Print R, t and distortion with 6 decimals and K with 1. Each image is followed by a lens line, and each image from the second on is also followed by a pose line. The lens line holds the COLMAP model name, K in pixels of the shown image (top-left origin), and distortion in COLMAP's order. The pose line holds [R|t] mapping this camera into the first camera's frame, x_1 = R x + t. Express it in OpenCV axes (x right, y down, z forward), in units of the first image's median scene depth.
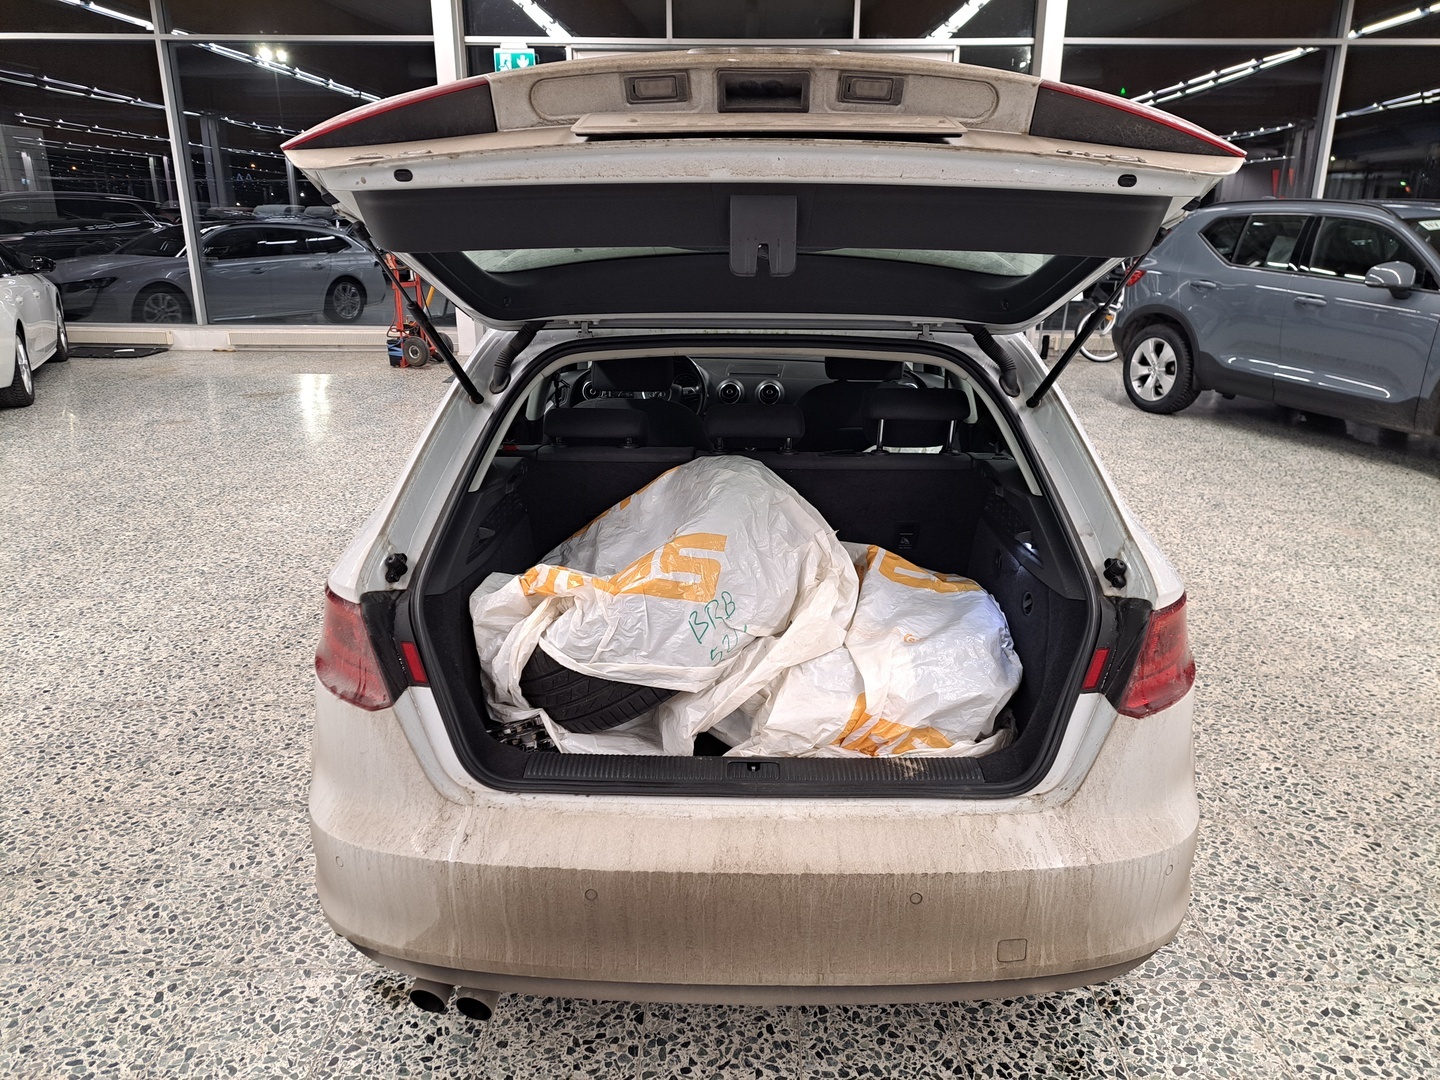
lens RADIAL K [[1050.5, 0, 730.1], [0, 1050.5, 542.5], [0, 0, 1]] dist [0.049219, -0.037031]
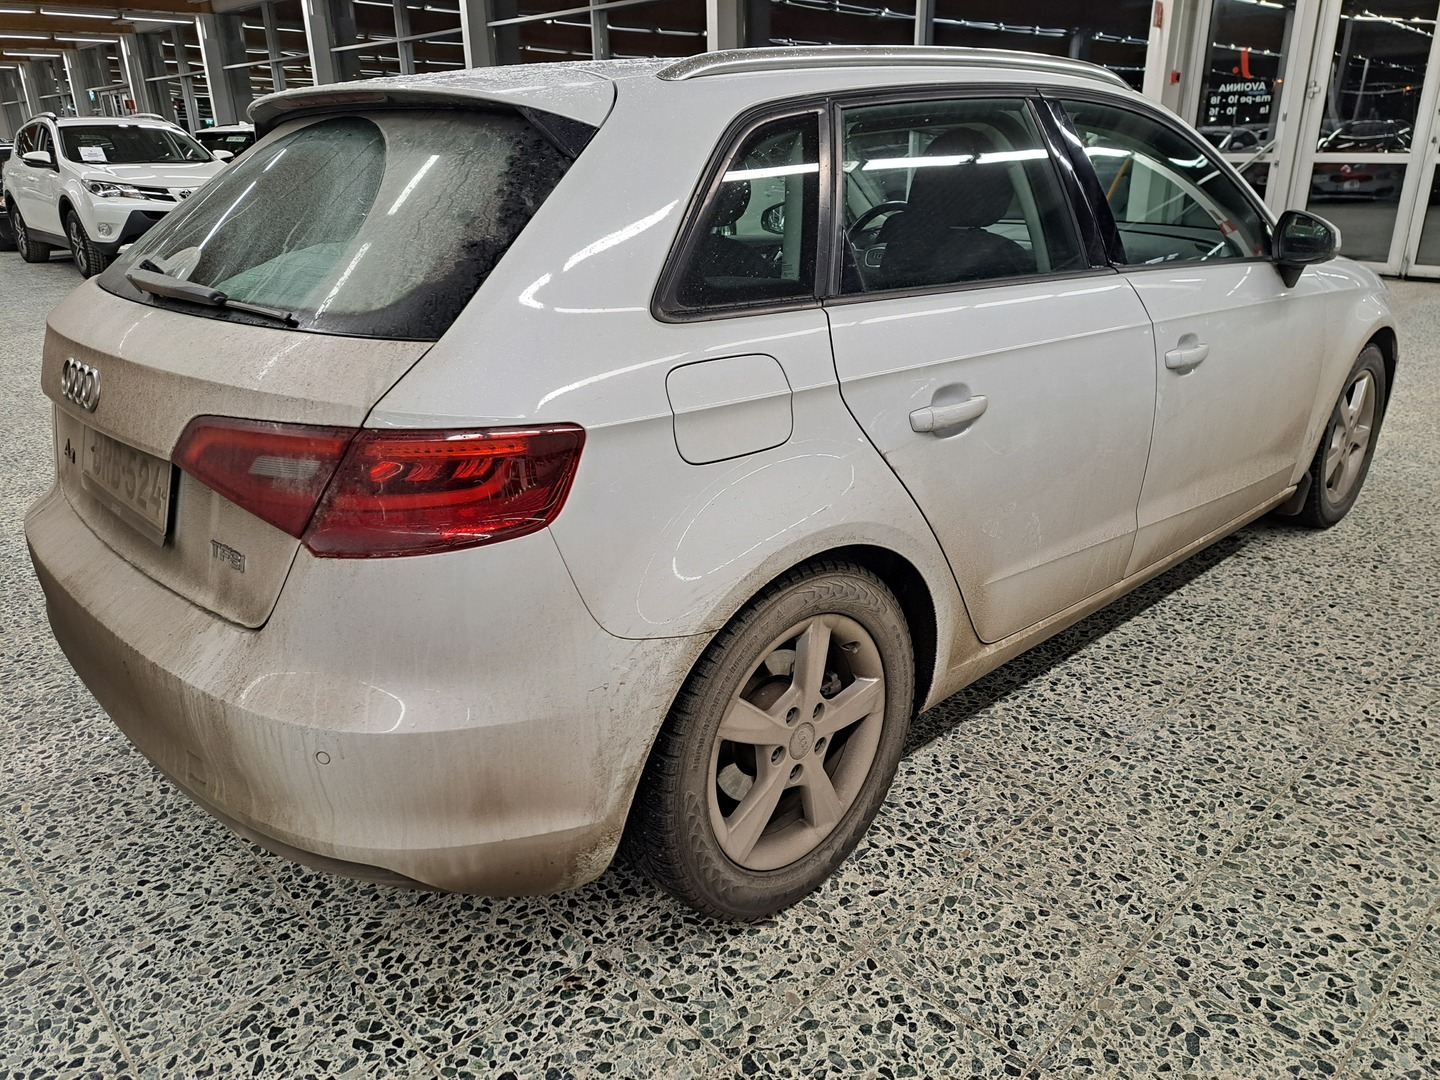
lens RADIAL K [[1050.5, 0, 730.1], [0, 1050.5, 542.5], [0, 0, 1]] dist [0.049219, -0.037031]
pose [[0.695109, 0.241815, -0.677014, 0.860207], [-0.195608, 0.969819, 0.145563, -0.012318], [0.691781, 0.031247, 0.721431, 0.501569]]
